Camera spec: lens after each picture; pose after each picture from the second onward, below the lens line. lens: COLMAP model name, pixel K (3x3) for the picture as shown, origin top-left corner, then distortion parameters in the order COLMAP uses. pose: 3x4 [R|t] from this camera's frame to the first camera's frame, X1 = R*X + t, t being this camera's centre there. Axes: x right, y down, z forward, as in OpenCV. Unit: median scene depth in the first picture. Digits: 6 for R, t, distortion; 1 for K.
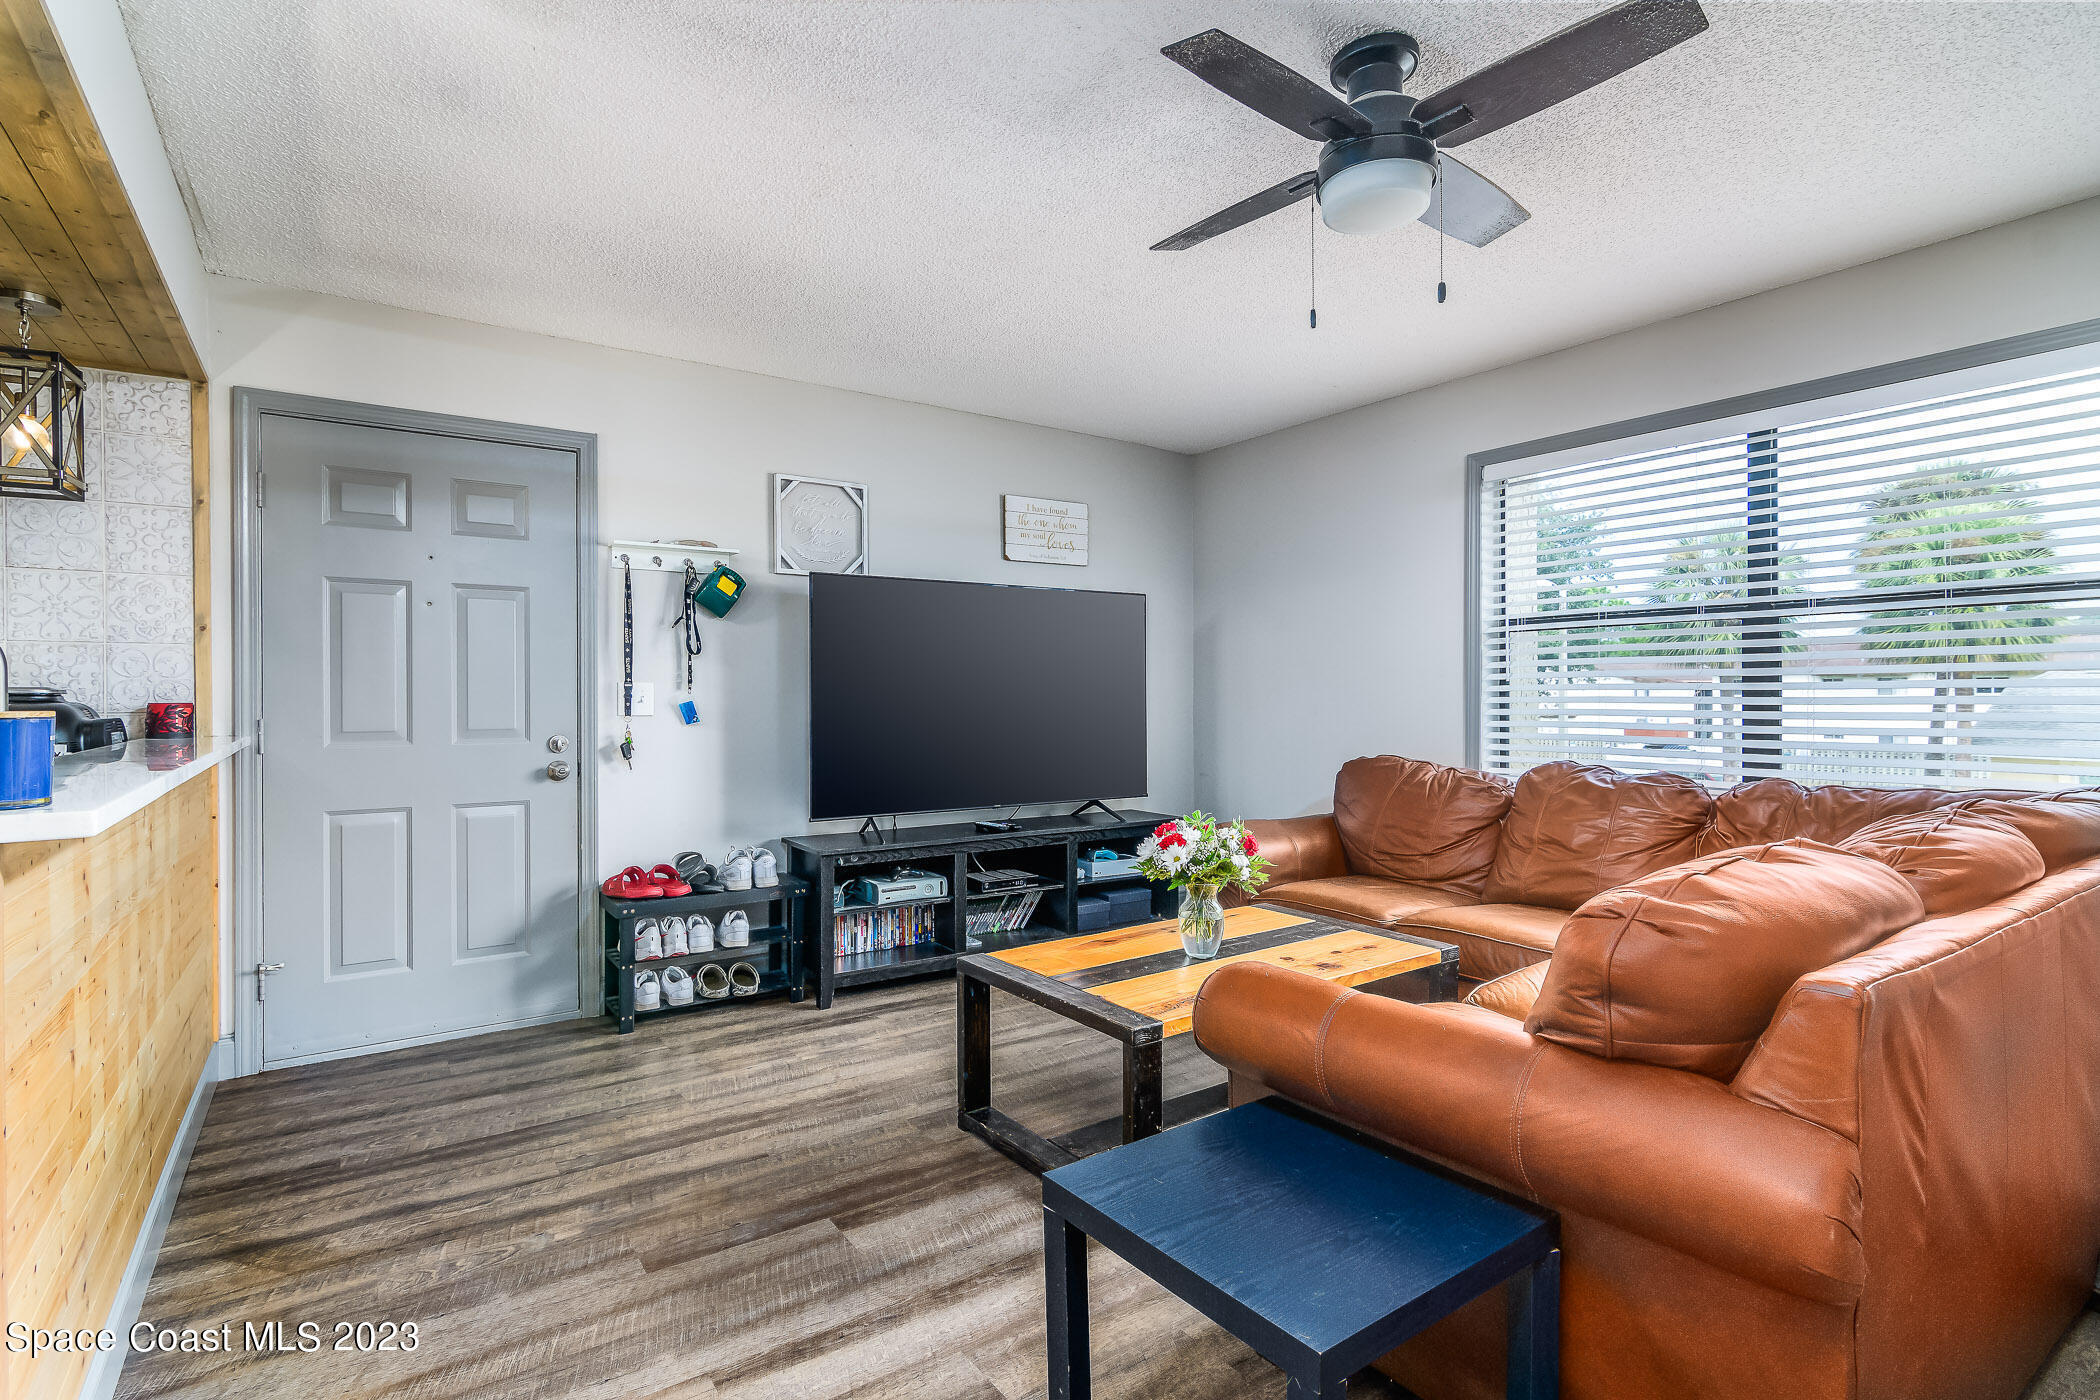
lens RADIAL K [[1014.3, 0, 1014.6], [0, 1014.3, 700.7], [0, 0, 1]] dist [0.013423, 0.000227]
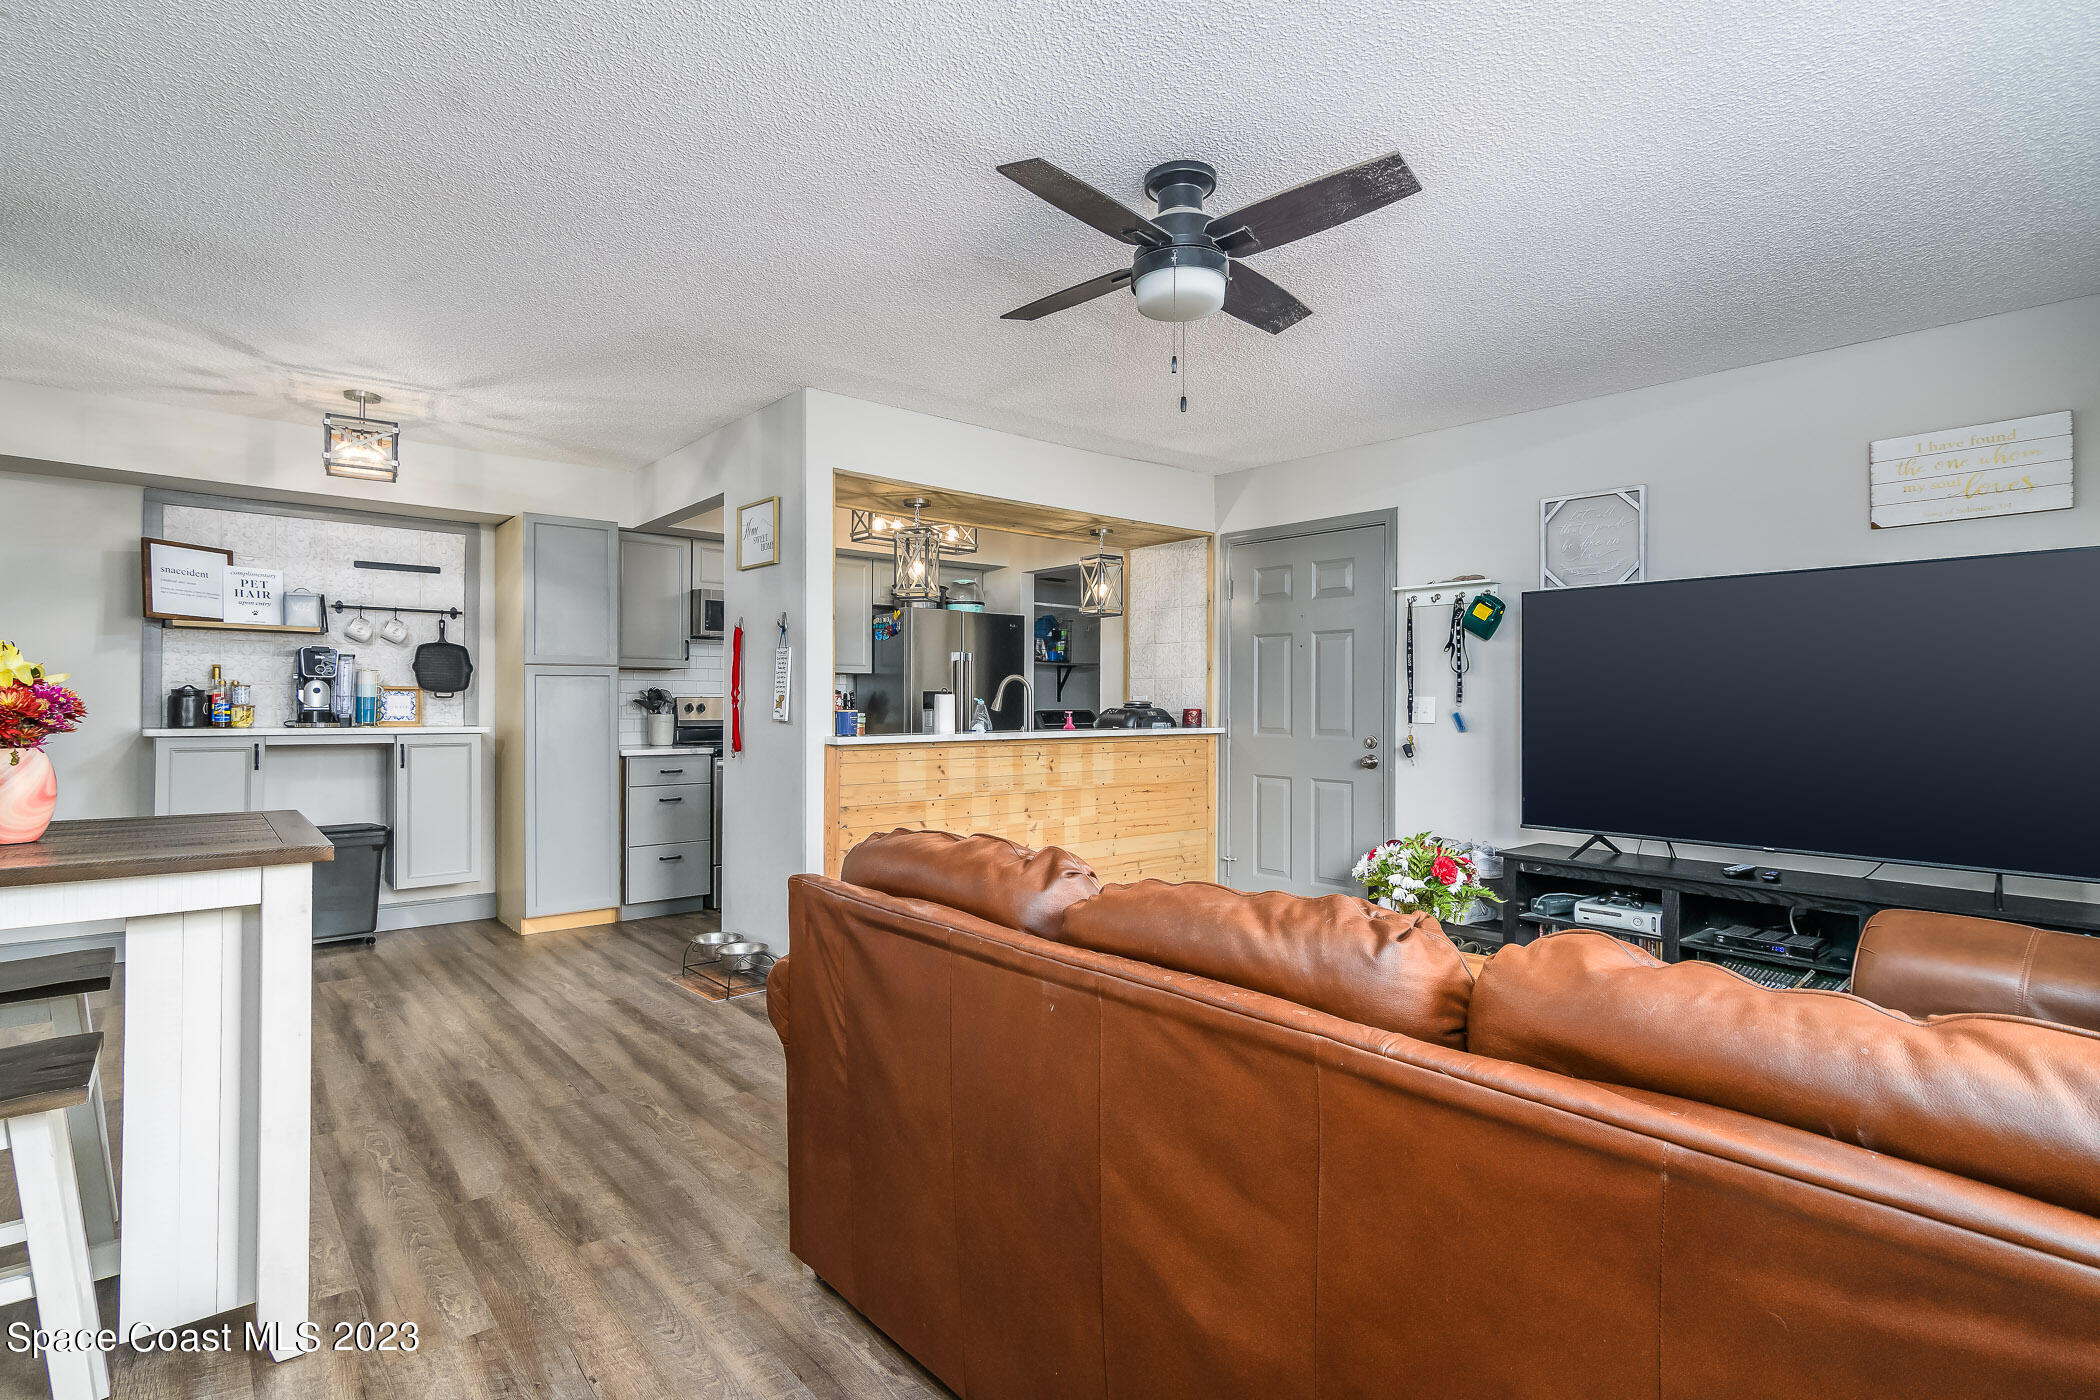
lens RADIAL K [[1007.9, 0, 1025.3], [0, 1007.9, 700.0], [0, 0, 1]] dist [0.001208, 0.000474]
pose [[0.117096, 0.002783, -0.993117, 1.086394], [-0.009402, 0.999954, 0.001694, -0.015242], [0.993076, 0.009139, 0.117117, 0.497605]]
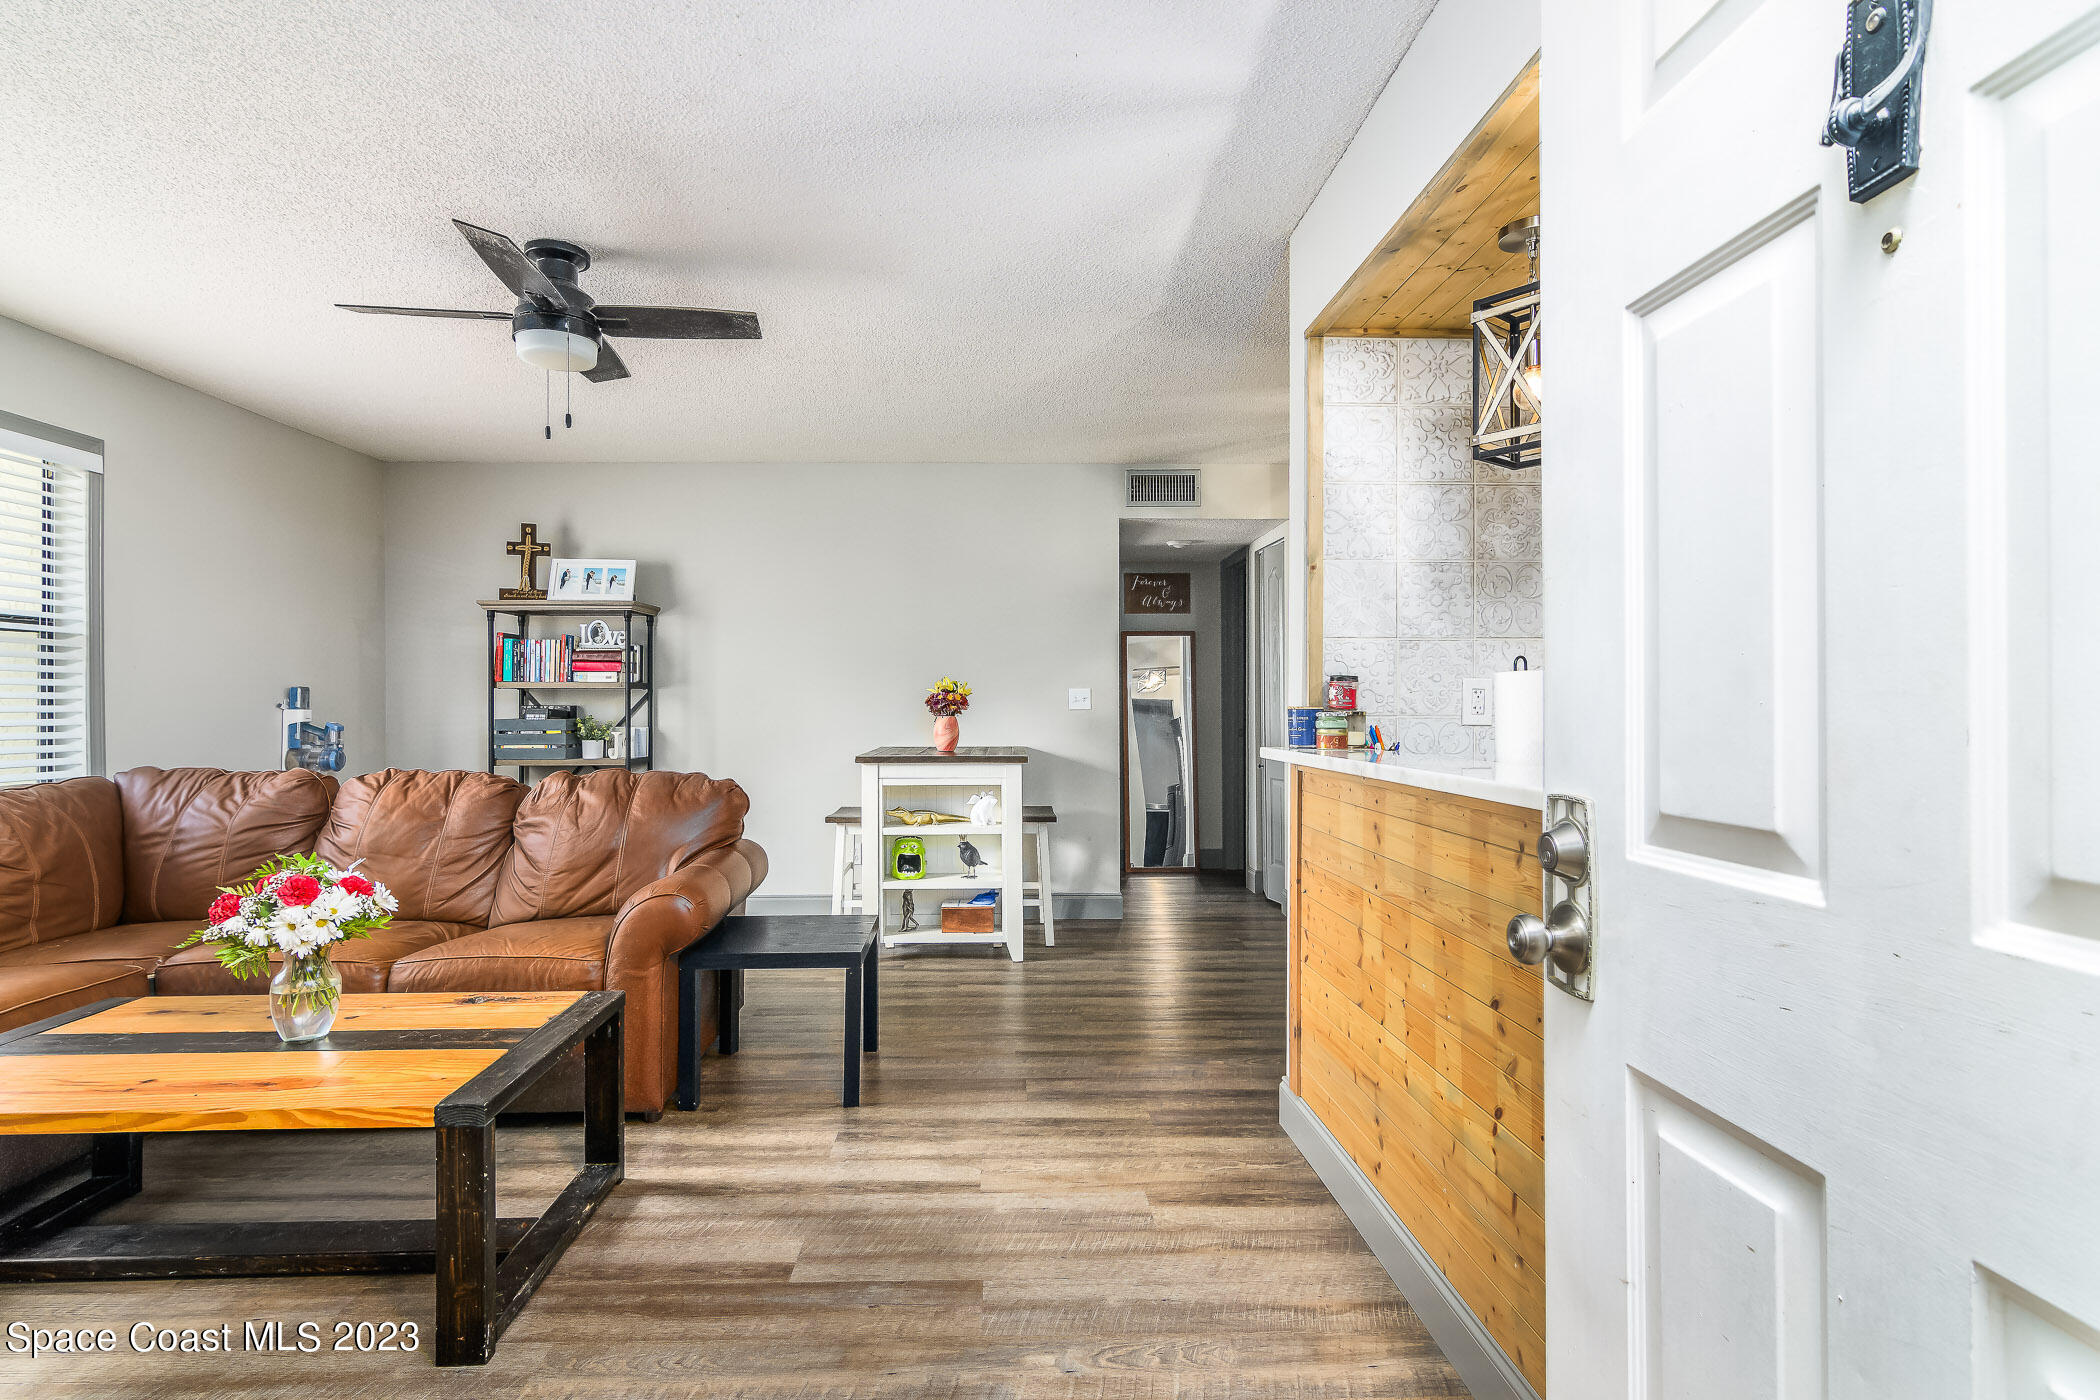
lens RADIAL K [[1007.9, 0, 1025.3], [0, 1007.9, 700.0], [0, 0, 1]] dist [0.001208, 0.000474]
pose [[-0.847259, 0.006454, 0.531142, -0.676712], [0.006825, 0.999976, -0.001264, -0.002286], [-0.531137, 0.002554, -0.847282, 1.329565]]
